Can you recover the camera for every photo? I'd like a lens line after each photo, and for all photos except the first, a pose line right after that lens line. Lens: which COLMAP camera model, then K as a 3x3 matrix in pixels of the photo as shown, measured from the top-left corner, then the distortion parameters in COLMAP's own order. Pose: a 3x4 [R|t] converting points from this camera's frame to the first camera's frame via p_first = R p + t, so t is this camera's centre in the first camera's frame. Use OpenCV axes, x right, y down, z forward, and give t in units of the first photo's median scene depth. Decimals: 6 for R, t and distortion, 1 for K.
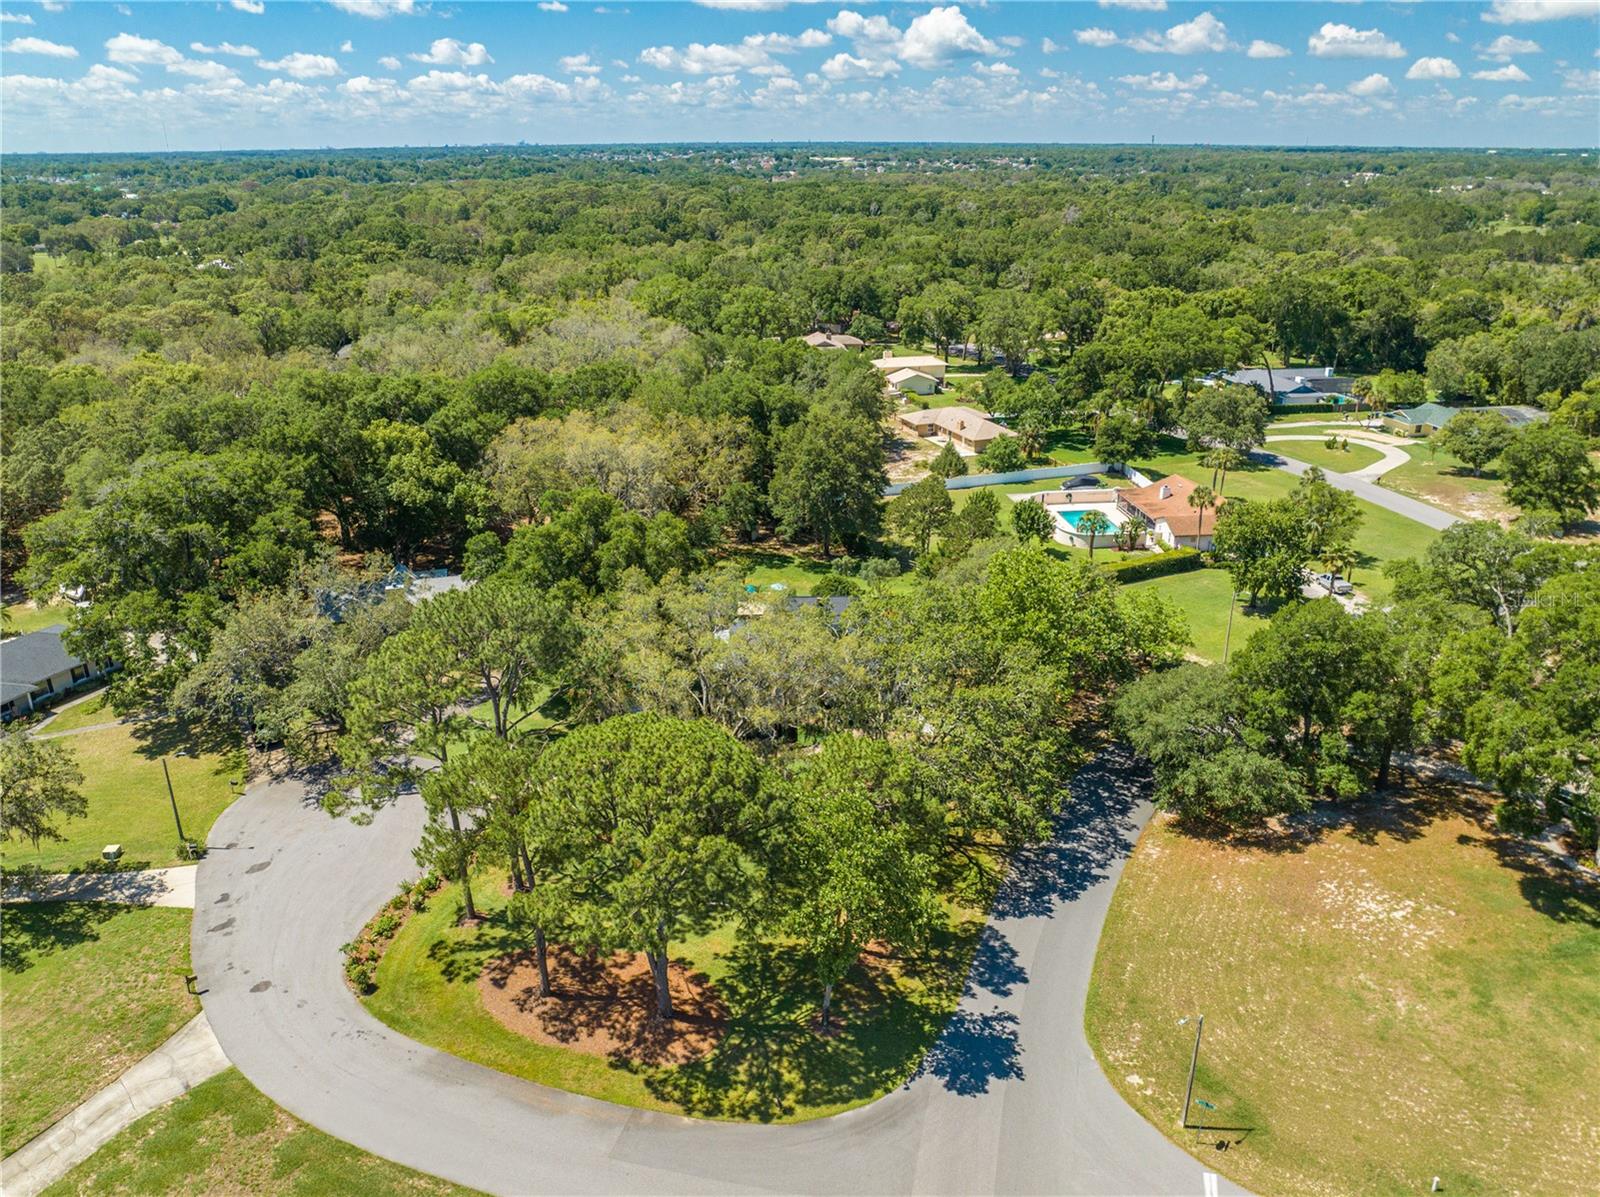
lens RADIAL K [[1144.2, 0, 800.0], [0, 1144.2, 598.5], [0, 0, 1]] dist [-0.041808, 0.006496]
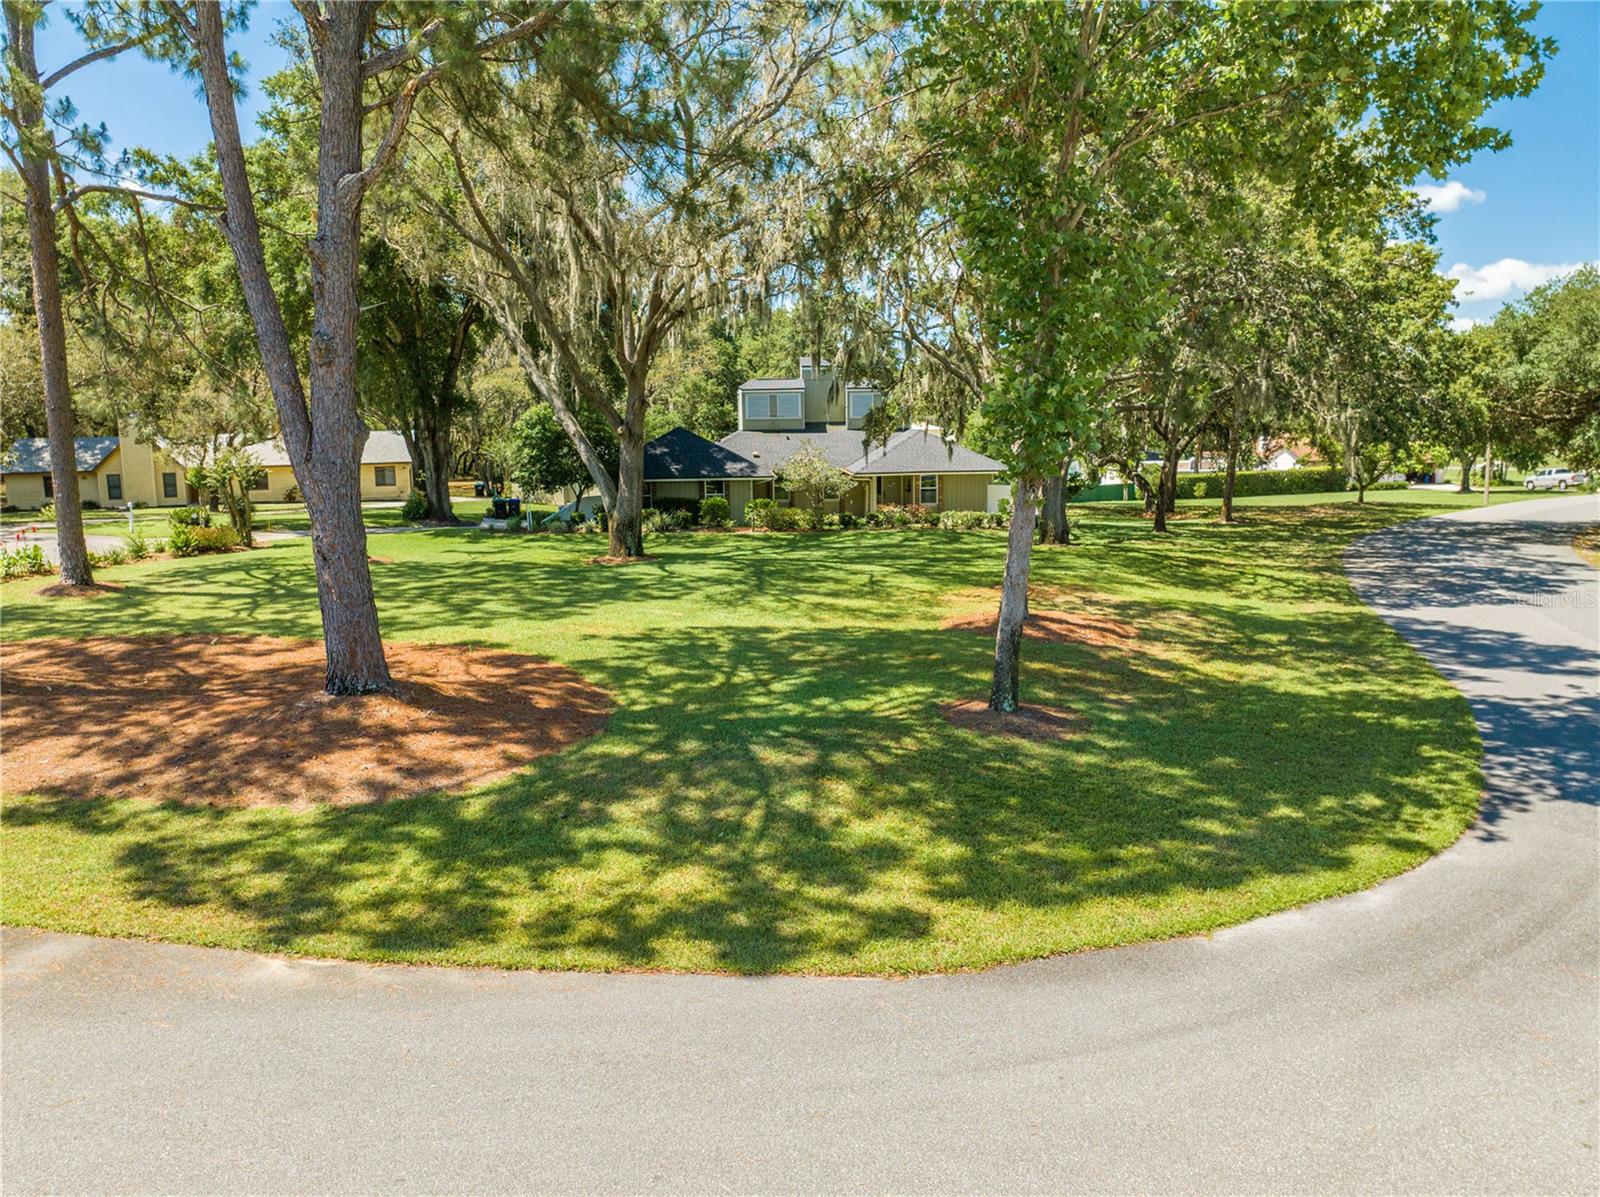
lens RADIAL K [[1144.2, 0, 800.0], [0, 1144.2, 598.5], [0, 0, 1]] dist [-0.041808, 0.006496]
pose [[0.999555, -0.011243, 0.027621, -0.022692], [0.017237, 0.973632, -0.227471, 0.354813], [-0.024335, 0.227846, 0.973393, 0.663523]]
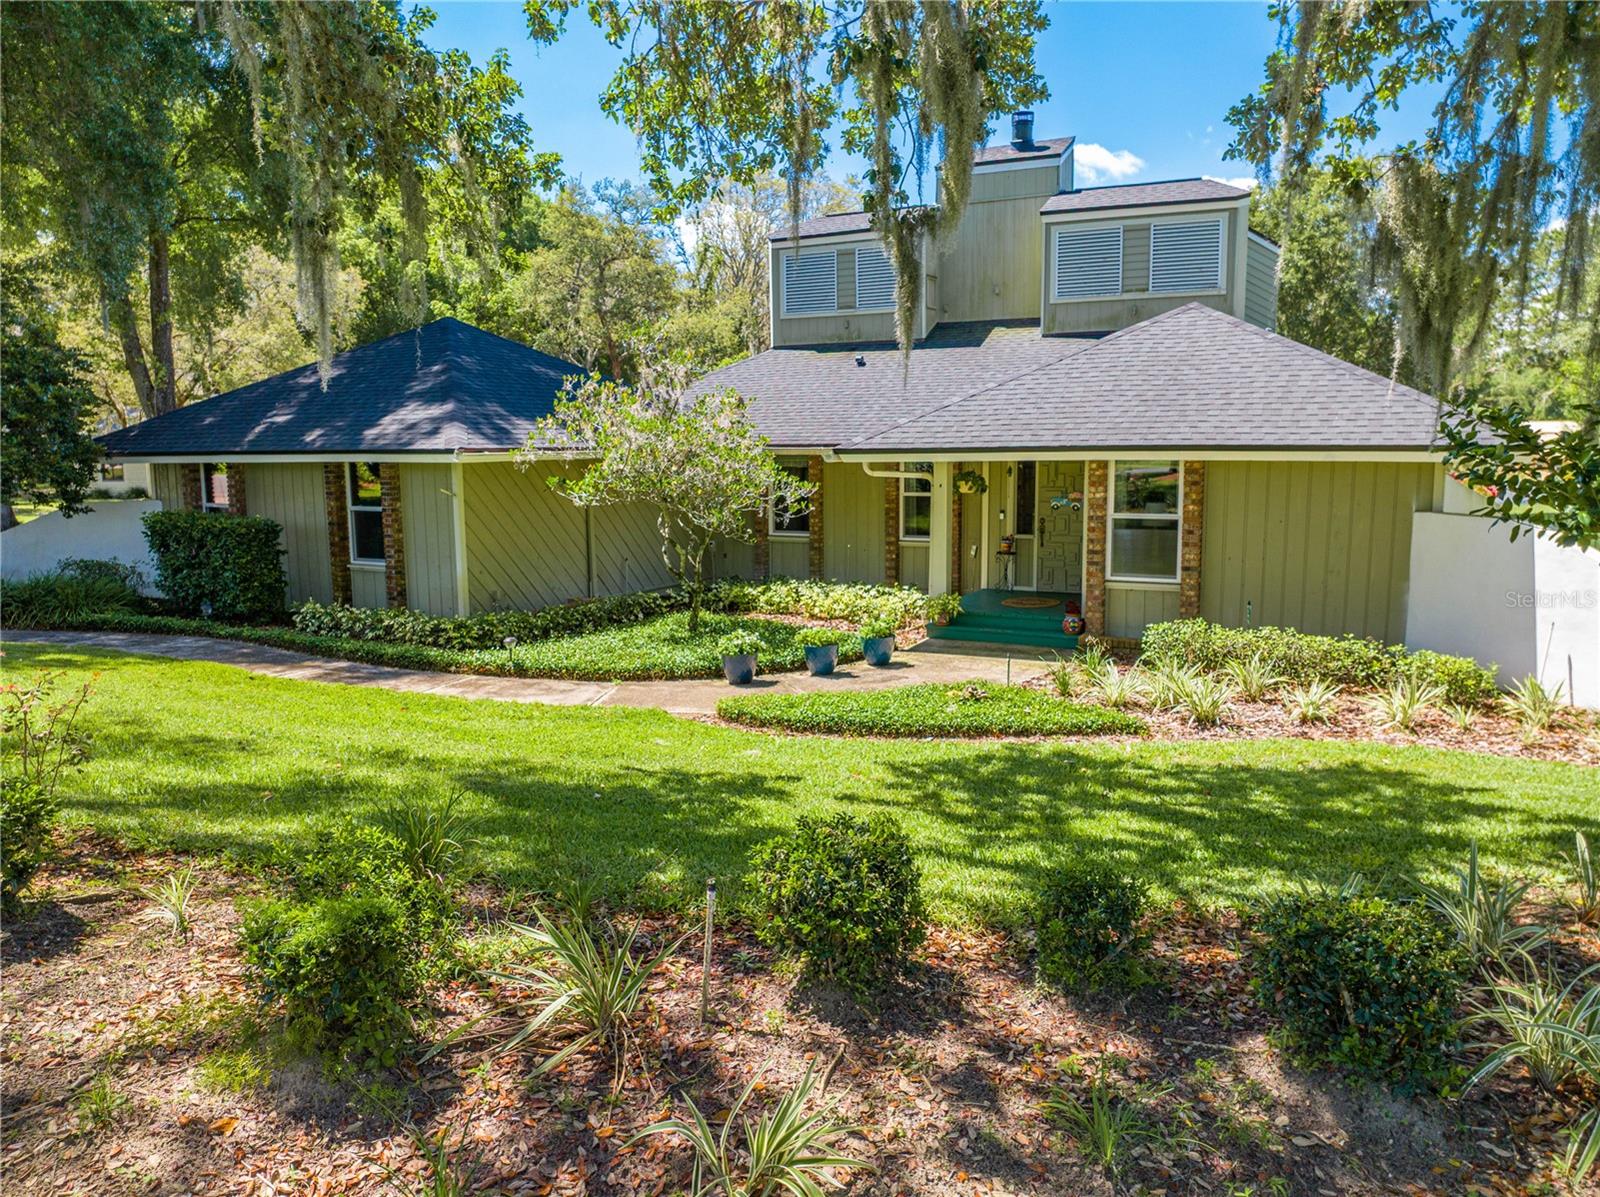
lens RADIAL K [[1129.7, 0, 800.0], [0, 1129.7, 598.5], [0, 0, 1]] dist [-0.046158, -0.001824]
pose [[0.874566, 0.067269, -0.480218, 0.118020], [-0.179876, 0.964679, -0.192455, 0.180221], [0.450310, 0.254694, 0.855775, 1.176569]]
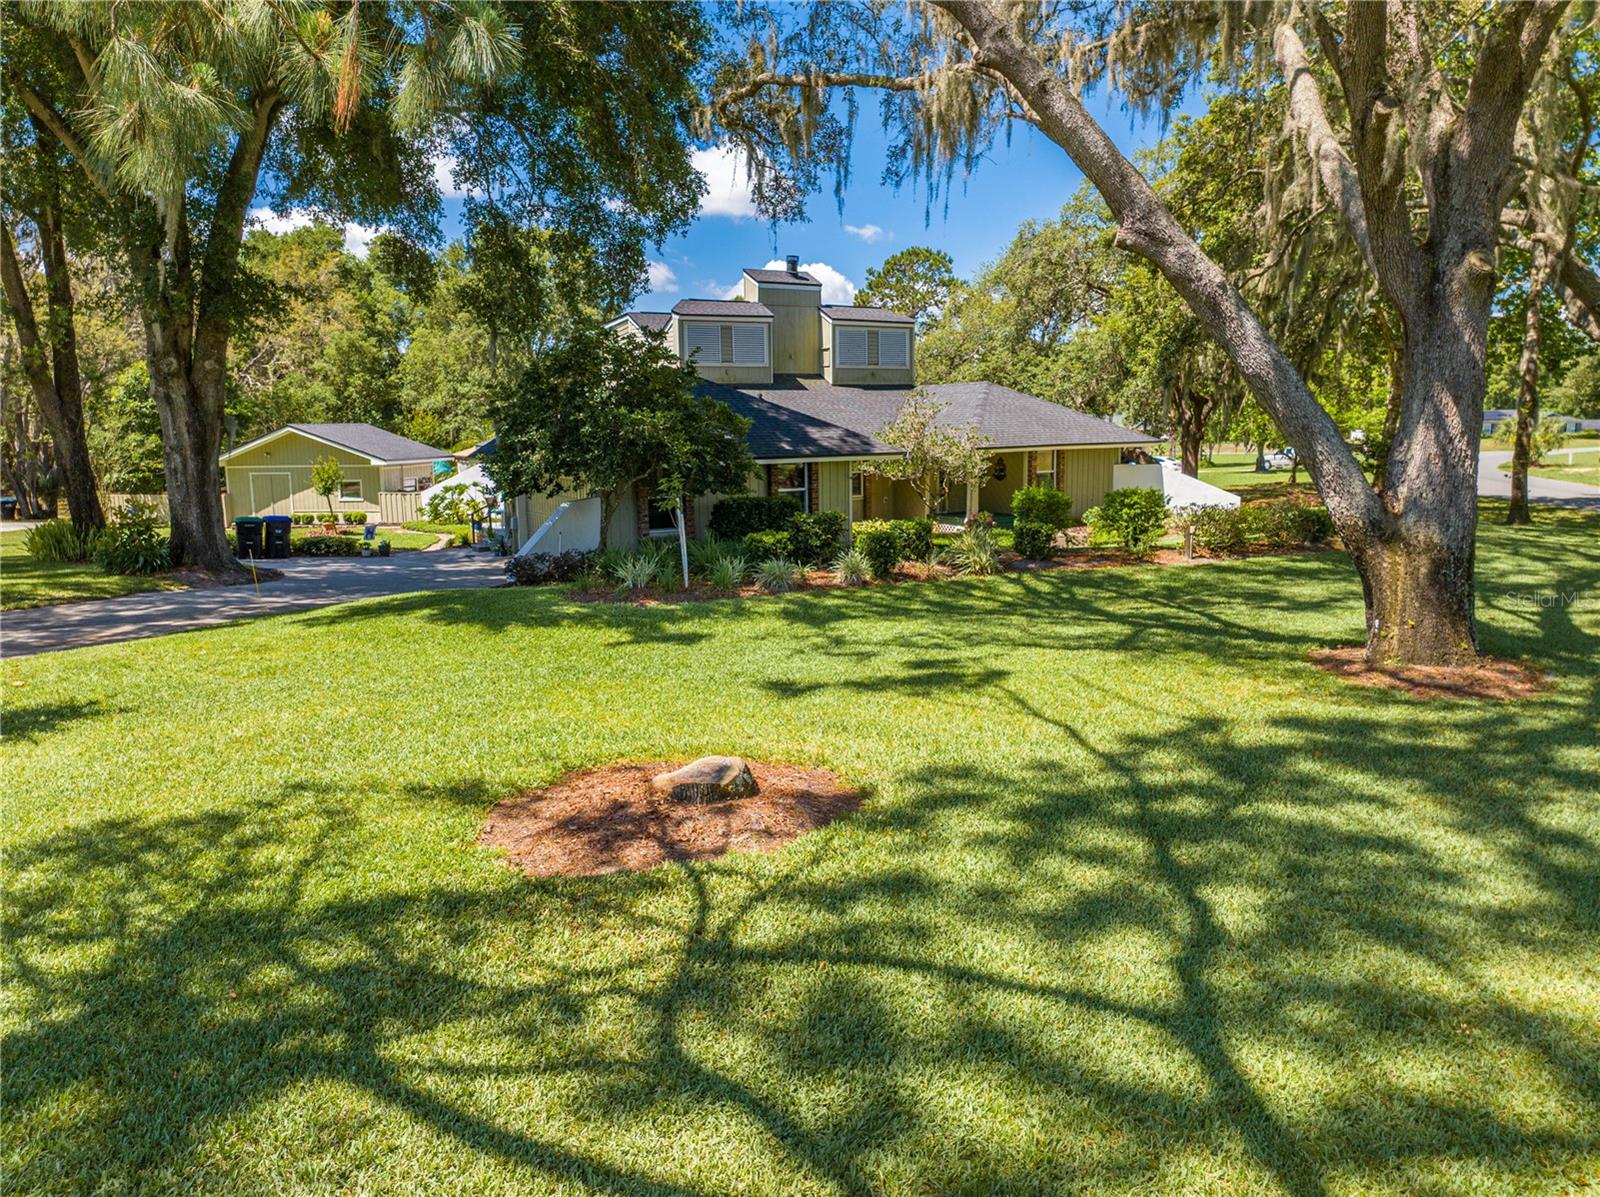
lens RADIAL K [[1136.1, 0, 792.0], [0, 1136.1, 600.1], [0, 0, 1]] dist [-0.038865, 0.003100]
pose [[0.883013, -0.080509, 0.462392, -0.222291], [0.184078, 0.965651, -0.183393, 0.237321], [-0.431745, 0.247055, 0.867502, 1.013843]]
